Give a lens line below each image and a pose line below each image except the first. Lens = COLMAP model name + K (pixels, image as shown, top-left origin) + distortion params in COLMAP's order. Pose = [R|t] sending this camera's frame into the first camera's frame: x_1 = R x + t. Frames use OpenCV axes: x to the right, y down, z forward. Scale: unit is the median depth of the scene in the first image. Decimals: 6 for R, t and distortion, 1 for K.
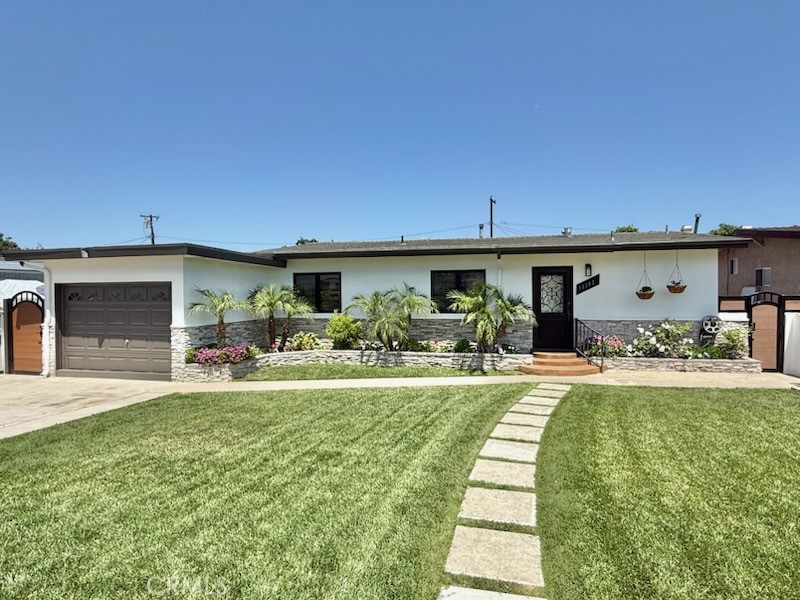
lens RADIAL K [[458.6, 0, 398.6], [0, 458.6, 299.1], [0, 0, 1]] dist [-0.001677, -0.001128]
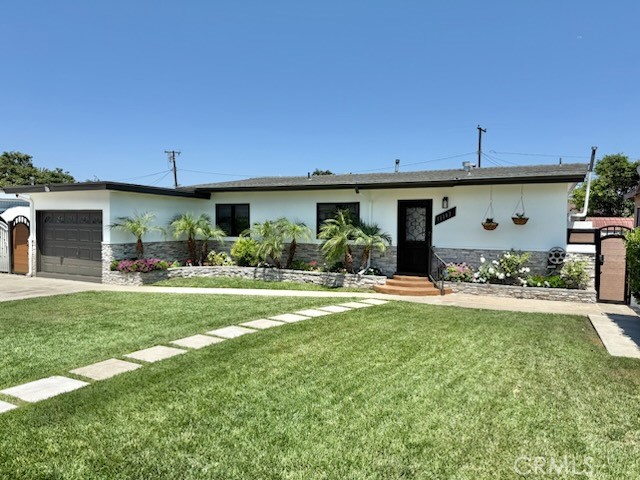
lens RADIAL K [[449.6, 0, 320.2], [0, 449.6, 241.0], [0, 0, 1]] dist [0.116568, -0.187527]
pose [[0.972103, 0.025764, -0.233134, 0.398918], [-0.019113, 0.999345, 0.030741, 0.000501], [0.233773, -0.025428, 0.971959, -0.138914]]
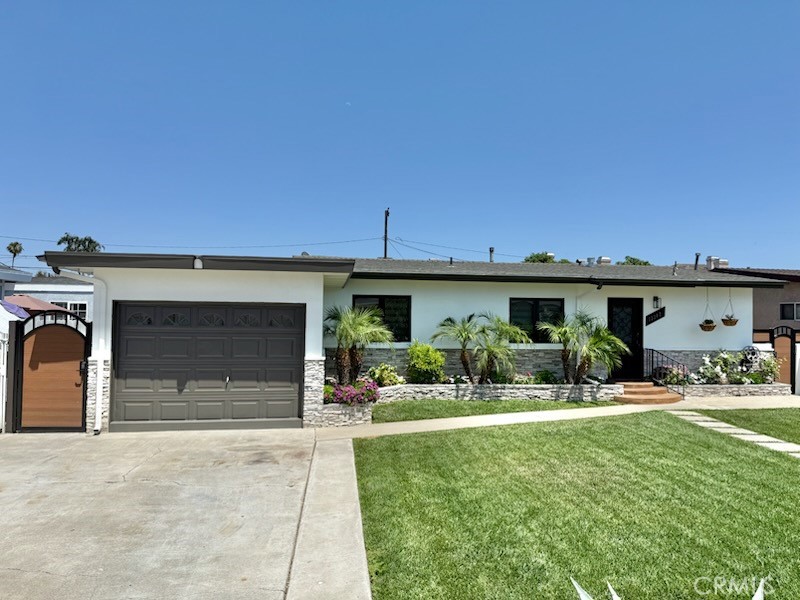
lens RADIAL K [[562.0, 0, 400.2], [0, 562.0, 301.3], [0, 0, 1]] dist [0.116568, -0.187527]
pose [[0.926855, 0.029722, 0.374241, -0.653365], [-0.014351, 0.998938, -0.043793, -0.000467], [-0.375145, 0.035219, 0.926297, 0.009311]]
